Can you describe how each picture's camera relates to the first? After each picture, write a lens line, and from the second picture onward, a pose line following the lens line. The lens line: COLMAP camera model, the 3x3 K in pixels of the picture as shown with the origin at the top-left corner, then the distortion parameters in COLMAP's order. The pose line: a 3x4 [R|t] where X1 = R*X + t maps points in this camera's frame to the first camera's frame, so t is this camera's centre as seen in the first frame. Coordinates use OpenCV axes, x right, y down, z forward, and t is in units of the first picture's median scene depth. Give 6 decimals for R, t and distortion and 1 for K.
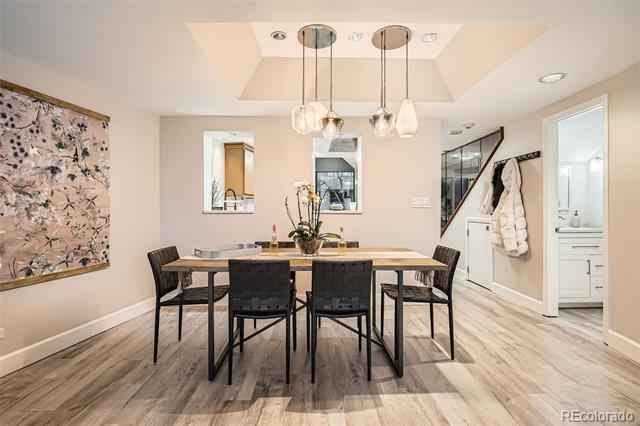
lens RADIAL K [[312.9, 0, 319.4], [0, 312.9, 207.6], [0, 0, 1]] dist [-0.001149, 0.000000]
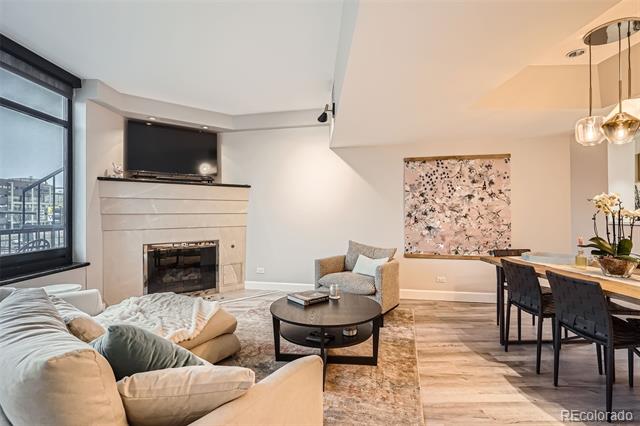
lens RADIAL K [[309.9, 0, 316.7], [0, 309.9, 210.6], [0, 0, 1]] dist [-0.002494, -0.000722]
pose [[-0.007749, -0.007875, -0.999939, 0.844503], [0.009991, 0.999918, -0.007952, -0.035065], [0.999920, -0.010052, -0.007669, 0.151714]]
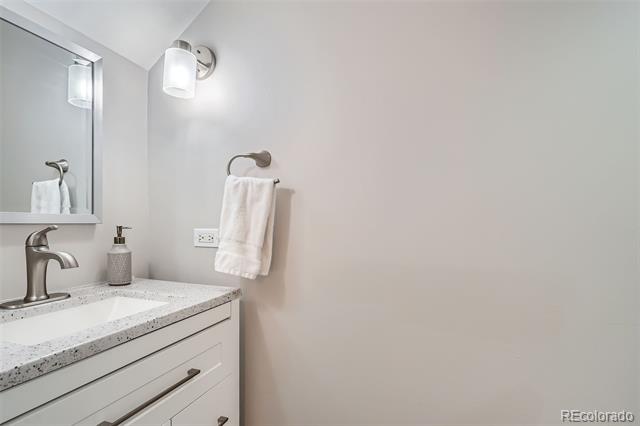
lens RADIAL K [[312.9, 0, 320.1], [0, 312.9, 216.8], [0, 0, 1]] dist [-0.001149, 0.000000]
pose [[0.362071, 0.000927, 0.932150, 0.935108], [-0.007612, 0.999969, 0.001963, -0.001822], [-0.932120, -0.007806, 0.362067, 1.090962]]
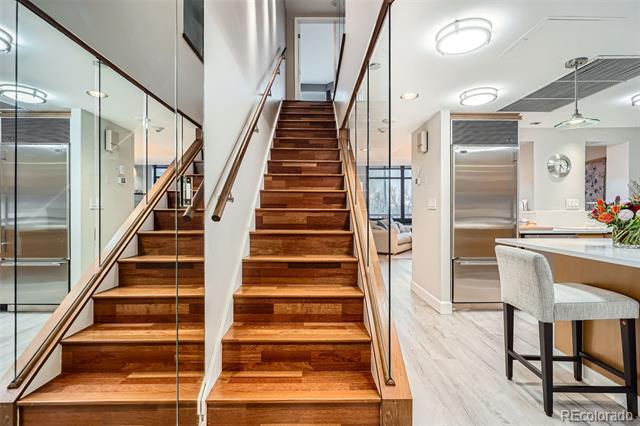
lens RADIAL K [[309.9, 0, 315.4], [0, 309.9, 212.6], [0, 0, 1]] dist [-0.002494, -0.000722]
pose [[-0.999999, 0.000377, 0.001655, 1.087948], [0.000374, 0.999999, -0.001522, 0.025979], [-0.001655, -0.001522, -0.999997, 3.142388]]
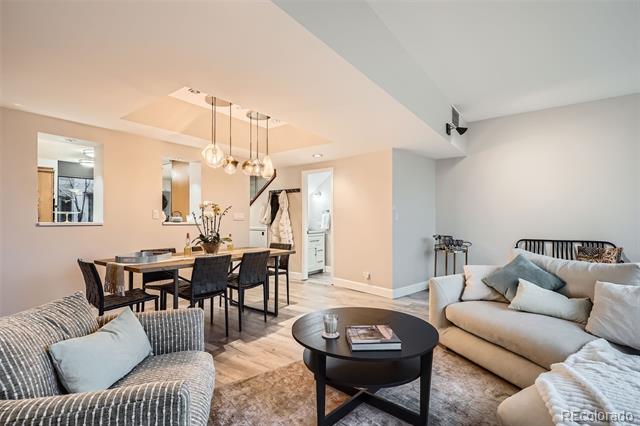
lens RADIAL K [[309.9, 0, 319.5], [0, 309.9, 217.6], [0, 0, 1]] dist [-0.002494, -0.000722]
pose [[0.608070, 0.008536, 0.793838, -0.813596], [-0.005506, 0.999963, -0.006535, -0.005252], [-0.793864, -0.000397, 0.608095, -0.212019]]
